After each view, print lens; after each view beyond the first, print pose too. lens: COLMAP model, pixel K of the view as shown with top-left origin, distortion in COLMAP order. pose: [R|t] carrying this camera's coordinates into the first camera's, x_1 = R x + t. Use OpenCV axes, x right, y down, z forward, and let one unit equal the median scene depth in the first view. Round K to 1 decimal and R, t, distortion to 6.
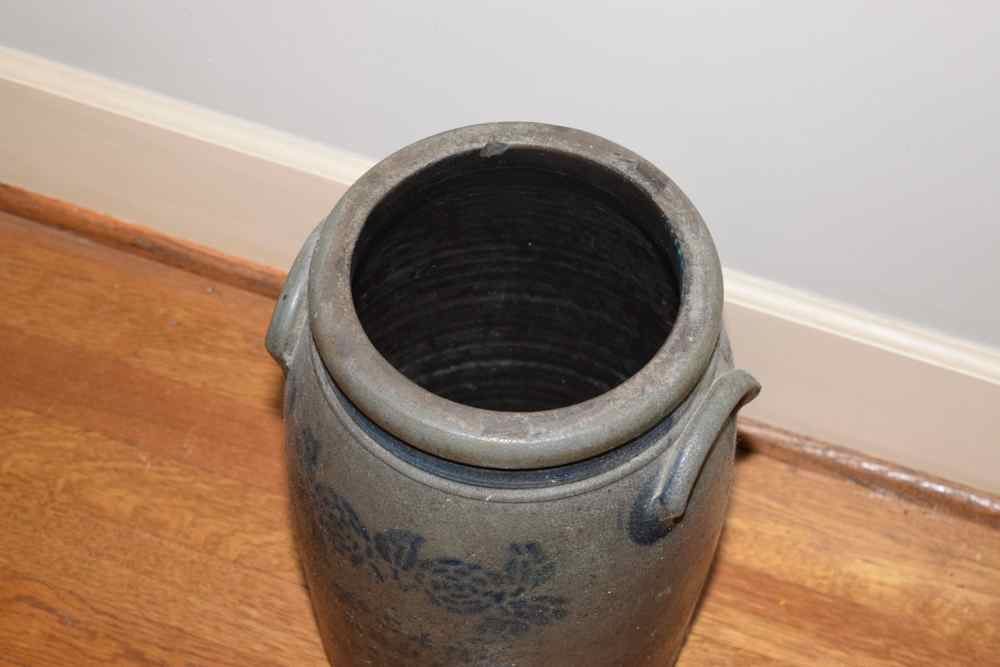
lens RADIAL K [[2218.6, 0, 498.3], [0, 2218.6, 331.9], [0, 0, 1]] dist [0.092070, 0.000000]
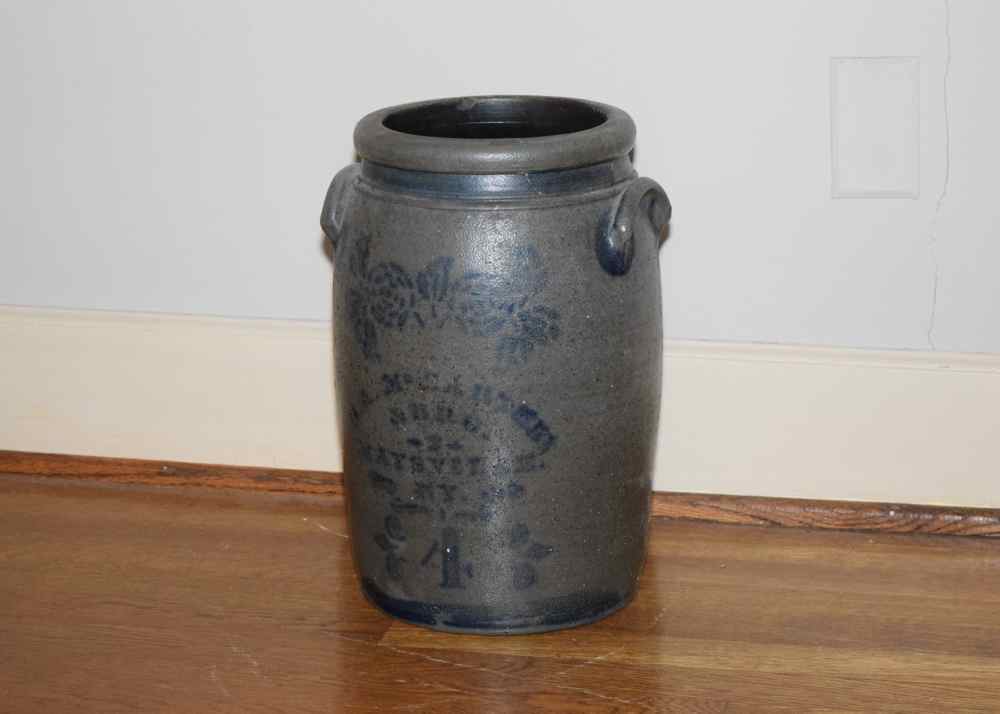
lens RADIAL K [[2679.8, 0, 500.0], [0, 2679.8, 362.5], [0, 0, 1]] dist [0.042616, 0.000000]
pose [[0.990559, -0.065987, 0.120160, -0.203487], [0.126659, 0.775850, -0.618073, 1.146045], [-0.052441, 0.627457, 0.776884, -0.270454]]
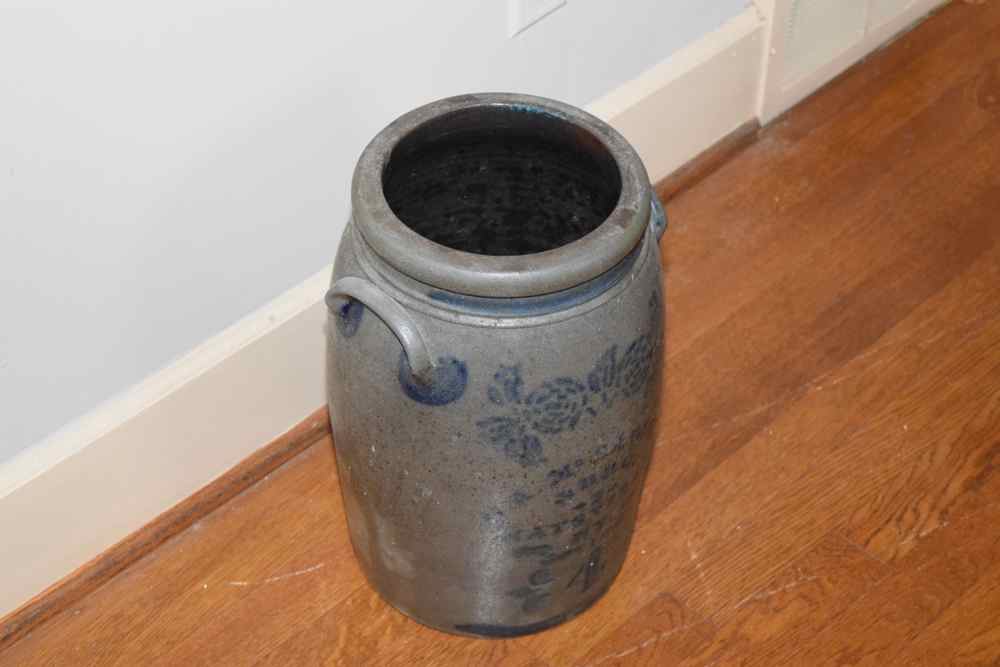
lens RADIAL K [[2218.6, 0, 496.4], [0, 2218.6, 331.6], [0, 0, 1]] dist [0.092070, 0.000000]
pose [[0.400266, -0.621286, 0.673640, -0.943044], [0.737728, 0.654542, 0.165326, -0.186705], [-0.543640, 0.430789, 0.720331, 0.040534]]
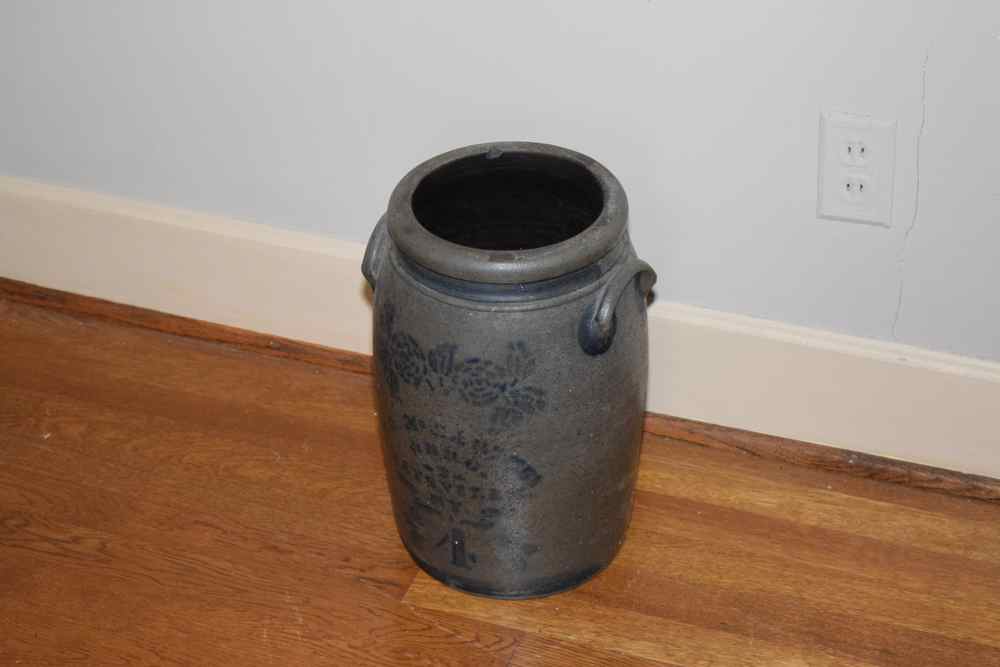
lens RADIAL K [[2218.6, 0, 505.6], [0, 2218.6, 328.4], [0, 0, 1]] dist [0.092070, 0.000000]
pose [[0.999333, -0.033747, -0.013946, 0.026060], [0.027054, 0.940784, -0.337927, 0.622430], [0.024524, 0.337324, 0.941069, -0.565799]]
